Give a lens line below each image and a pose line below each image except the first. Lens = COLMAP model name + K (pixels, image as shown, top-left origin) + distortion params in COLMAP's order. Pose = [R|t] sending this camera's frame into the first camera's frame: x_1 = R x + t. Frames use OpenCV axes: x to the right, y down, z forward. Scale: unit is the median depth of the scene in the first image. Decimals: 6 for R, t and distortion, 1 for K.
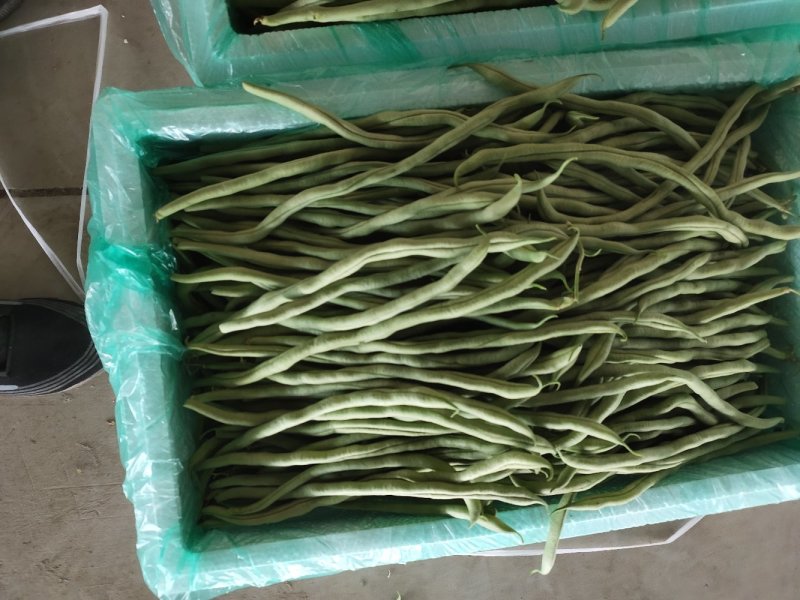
lens RADIAL K [[558.5, 0, 400.0], [0, 558.5, 300.0], [0, 0, 1]] dist [0.007724, -0.018749]
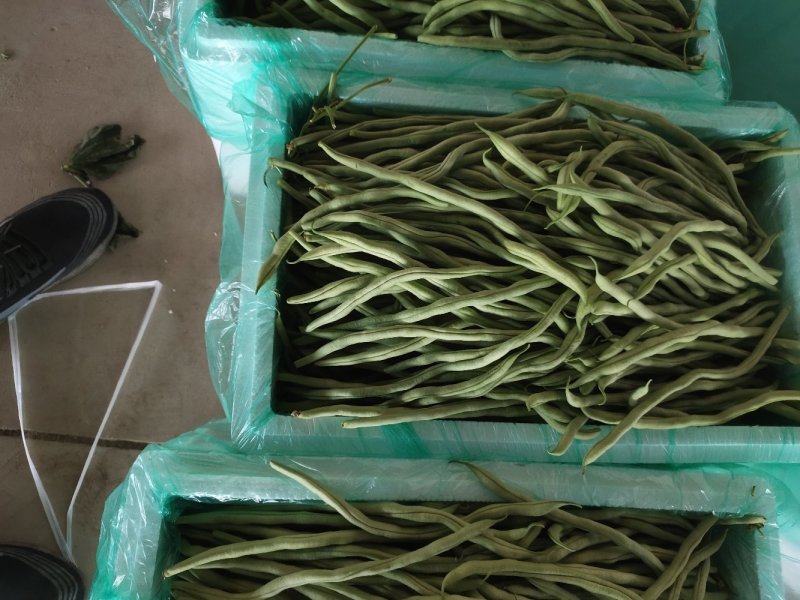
lens RADIAL K [[571.2, 0, 400.0], [0, 571.2, 300.0], [0, 0, 1]] dist [0.003889, -0.040530]
pose [[0.987158, 0.159721, -0.002910, -0.064841], [-0.153529, 0.943542, -0.293526, -0.377833], [-0.044137, 0.290203, 0.955947, -0.212971]]
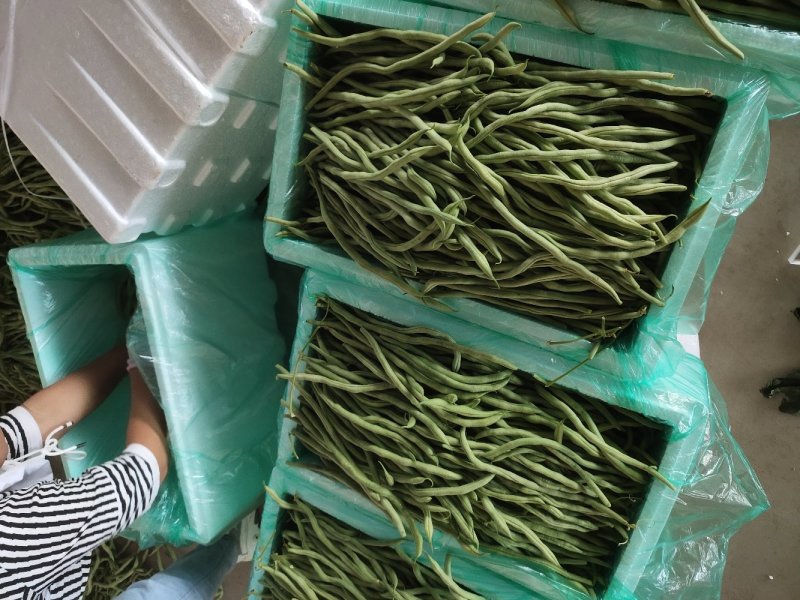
lens RADIAL K [[558.5, 0, 400.0], [0, 558.5, 300.0], [0, 0, 1]] dist [0.007724, -0.018749]
pose [[-0.891462, -0.420266, 0.169328, -0.002232], [0.309478, -0.837734, -0.449917, -0.507414], [0.330937, -0.348681, 0.876871, -0.698333]]
